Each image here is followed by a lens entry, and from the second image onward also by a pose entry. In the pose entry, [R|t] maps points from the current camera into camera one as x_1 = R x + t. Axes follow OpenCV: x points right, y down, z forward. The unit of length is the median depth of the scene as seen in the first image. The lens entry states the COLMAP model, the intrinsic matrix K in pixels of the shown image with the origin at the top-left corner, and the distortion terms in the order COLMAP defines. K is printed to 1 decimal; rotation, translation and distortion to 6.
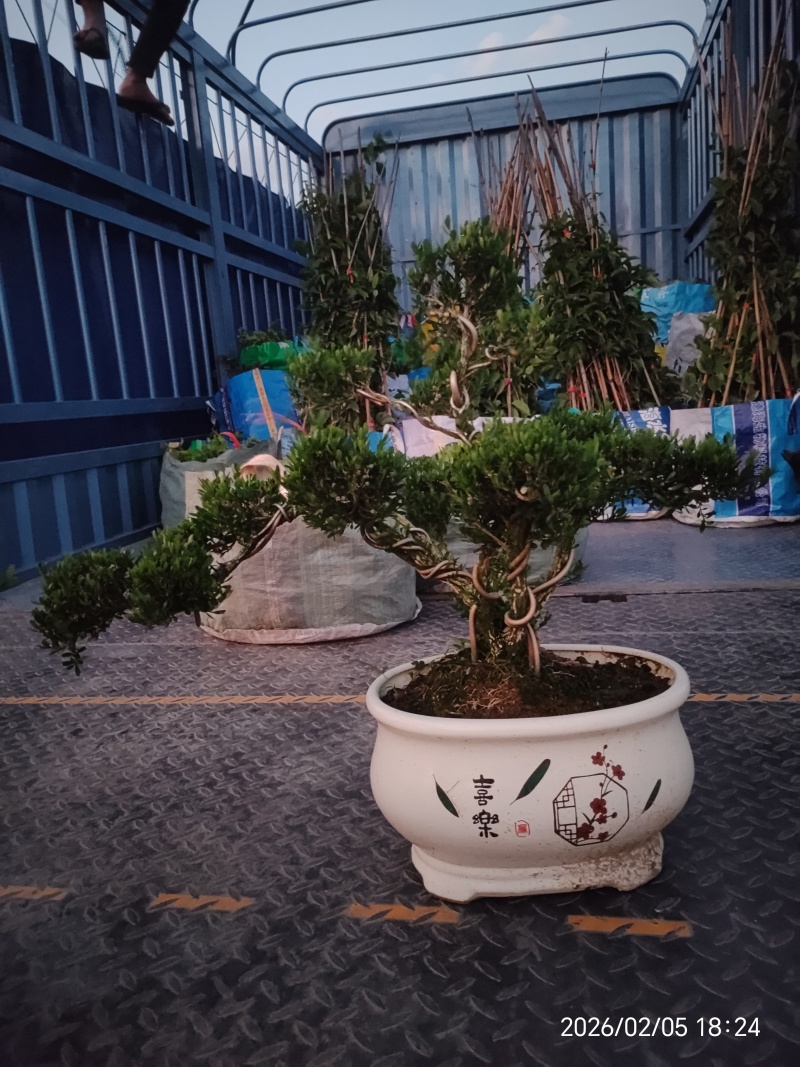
lens RADIAL K [[817.6, 0, 409.6], [0, 817.6, 527.8], [0, 0, 1]] dist [0.051179, -0.057411]
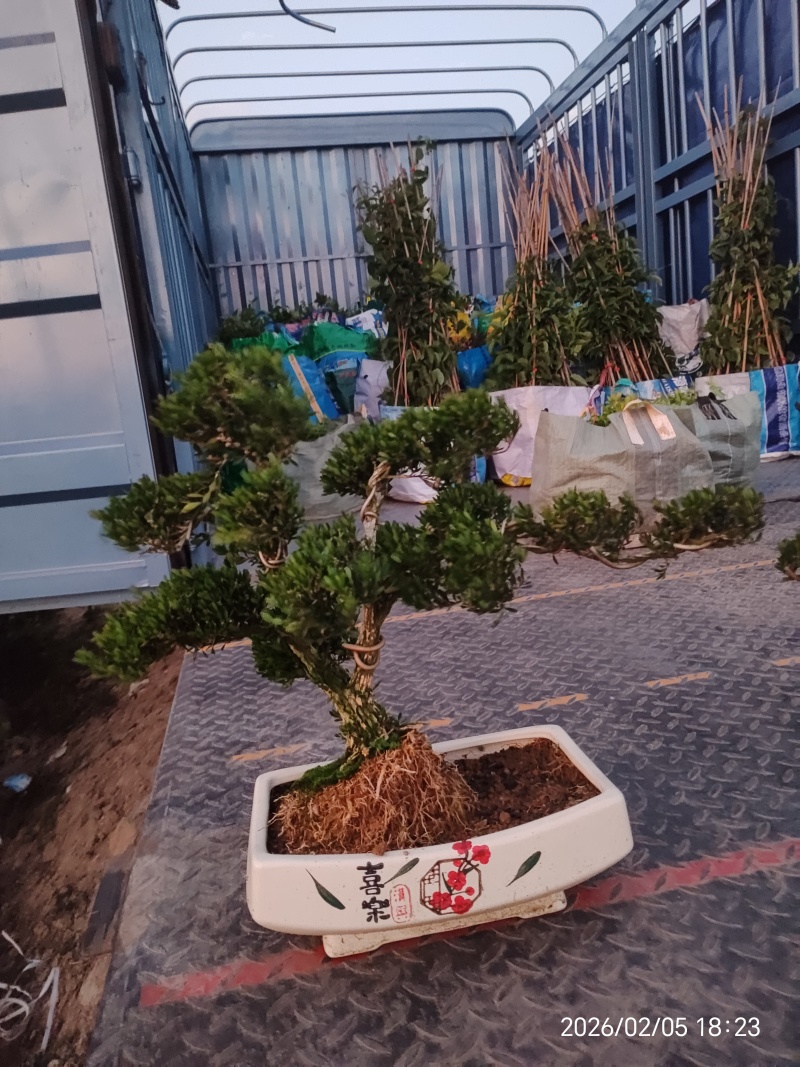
lens RADIAL K [[817.6, 0, 406.1], [0, 817.6, 520.3], [0, 0, 1]] dist [0.051179, -0.057411]
pose [[0.927338, -0.078398, 0.365921, -0.553934], [0.087217, 0.996160, -0.007604, 0.046105], [-0.363920, 0.038966, 0.930615, -0.022017]]
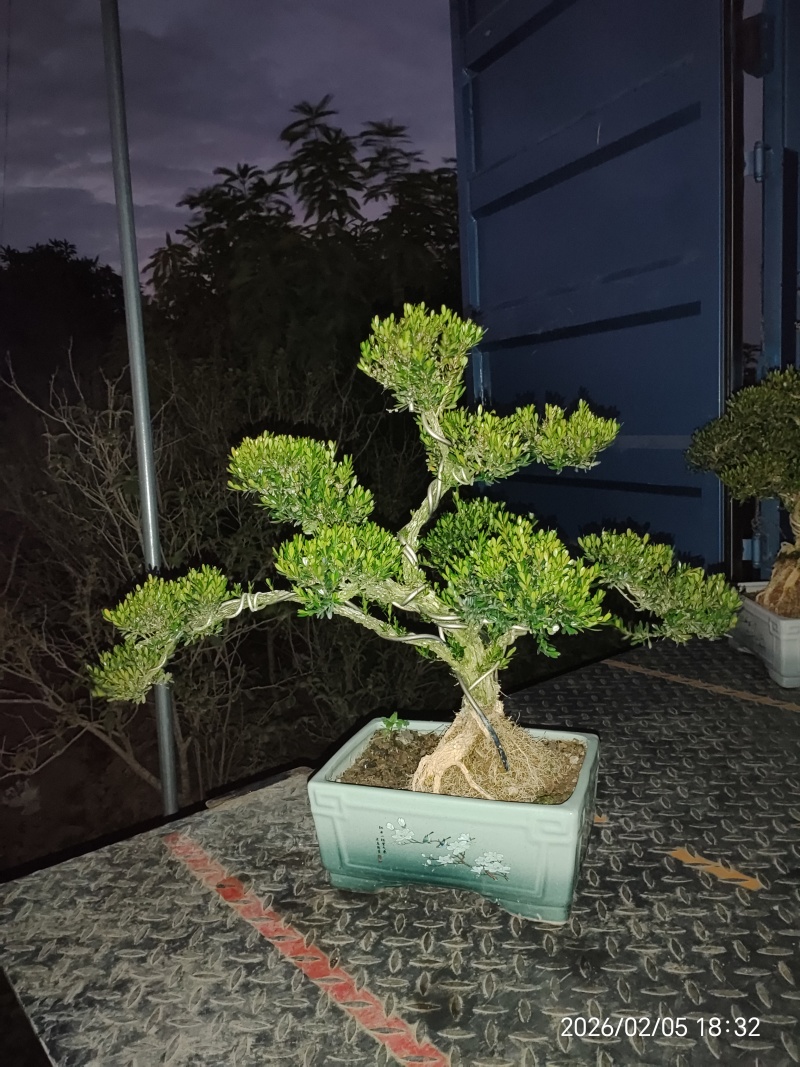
lens RADIAL K [[817.6, 0, 390.1], [0, 817.6, 533.0], [0, 0, 1]] dist [0.051179, -0.057411]
pose [[0.768352, 0.136350, -0.625335, -0.255542], [-0.116939, 0.990505, 0.072289, 0.002409], [0.629254, 0.017582, 0.777001, 0.006457]]
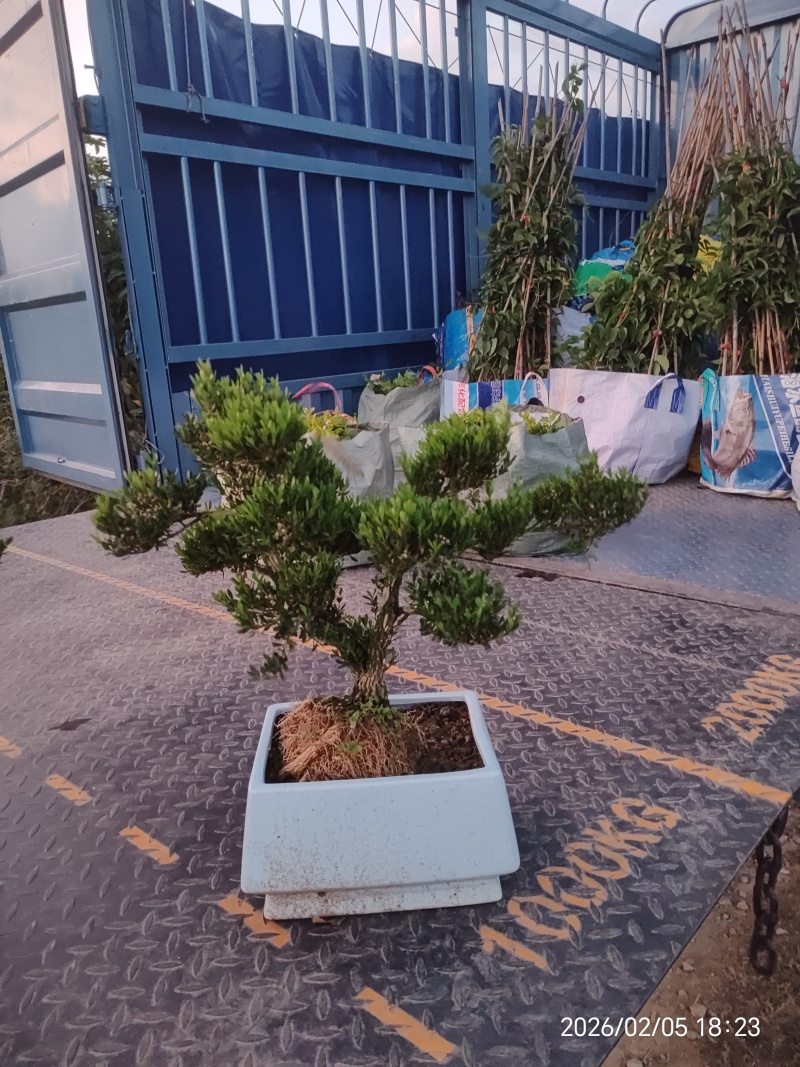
lens RADIAL K [[817.6, 0, 399.4], [0, 817.6, 534.0], [0, 0, 1]] dist [0.051179, -0.057411]
pose [[0.859867, 0.156883, -0.485816, 0.367838], [-0.093095, 0.983841, 0.152936, -0.069185], [0.501959, -0.086278, 0.860578, 0.008392]]
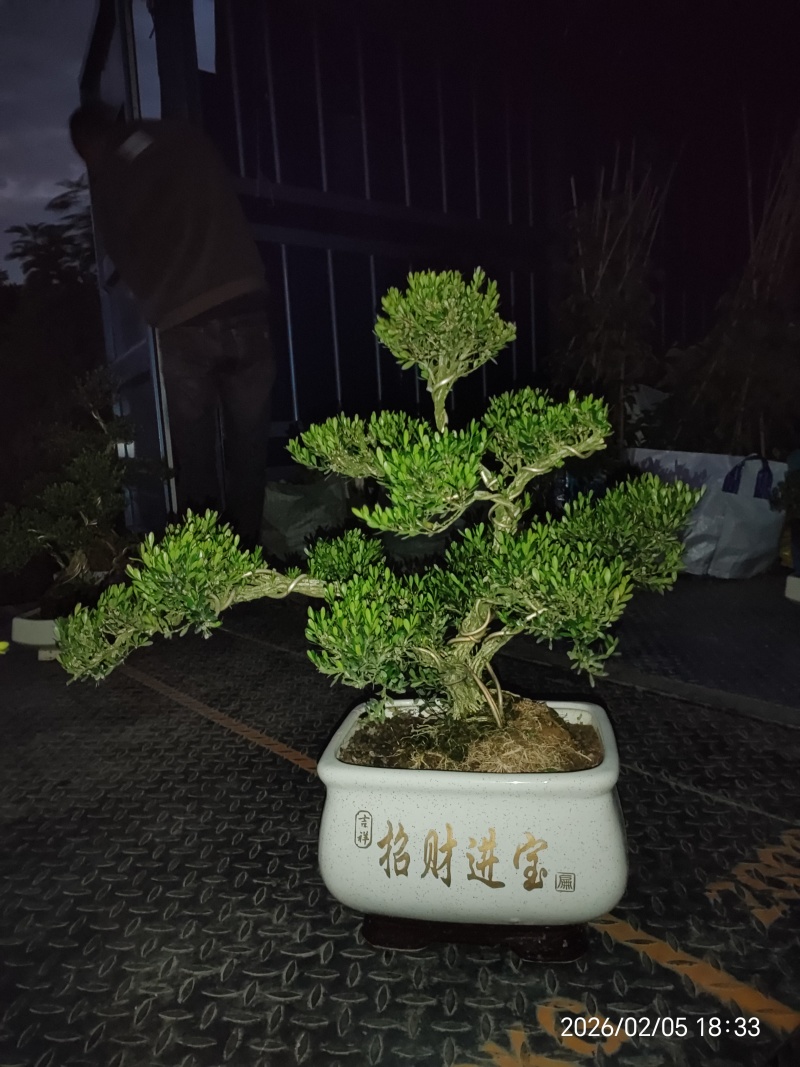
lens RADIAL K [[817.6, 0, 395.2], [0, 817.6, 536.7], [0, 0, 1]] dist [0.051179, -0.057411]
pose [[0.773325, 0.128021, -0.620950, 0.396932], [-0.112860, 0.991556, 0.063874, -0.064065], [0.623884, 0.020685, 0.781243, 0.114774]]
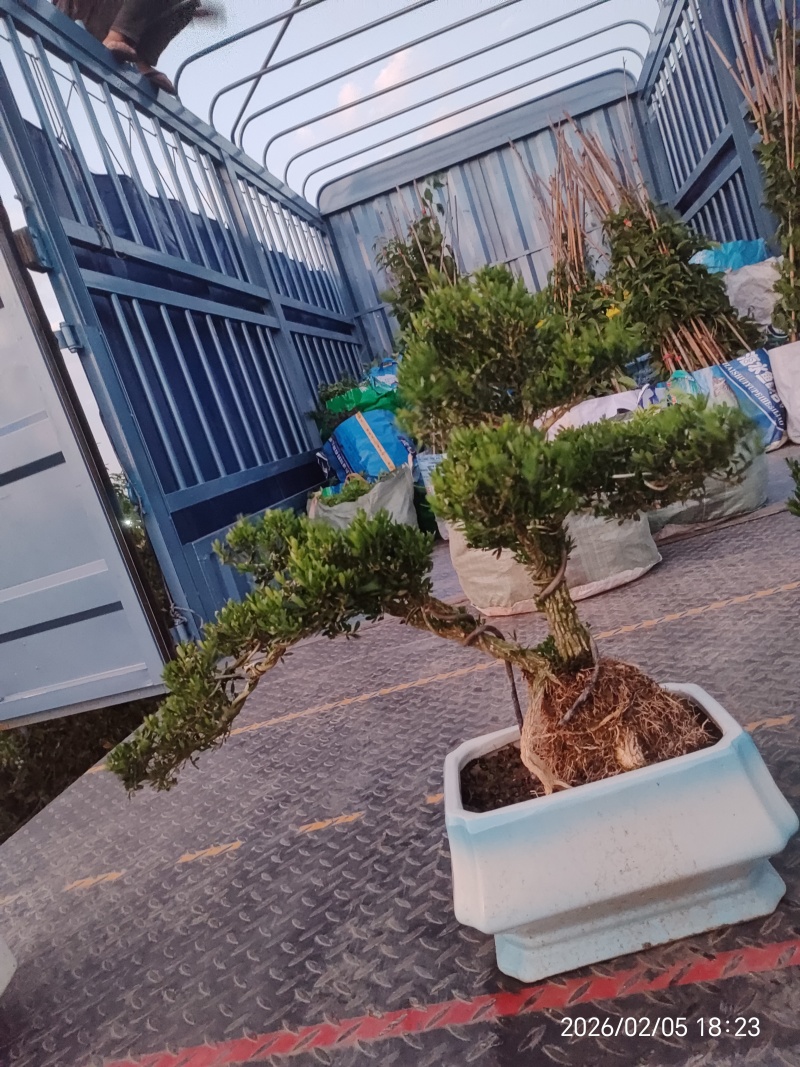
lens RADIAL K [[817.6, 0, 405.7], [0, 817.6, 530.1], [0, 0, 1]] dist [0.051179, -0.057411]
pose [[0.971424, -0.237315, 0.004112, -0.204490], [0.237290, 0.970638, -0.039435, 0.018480], [0.005368, 0.039284, 0.999214, -0.097622]]
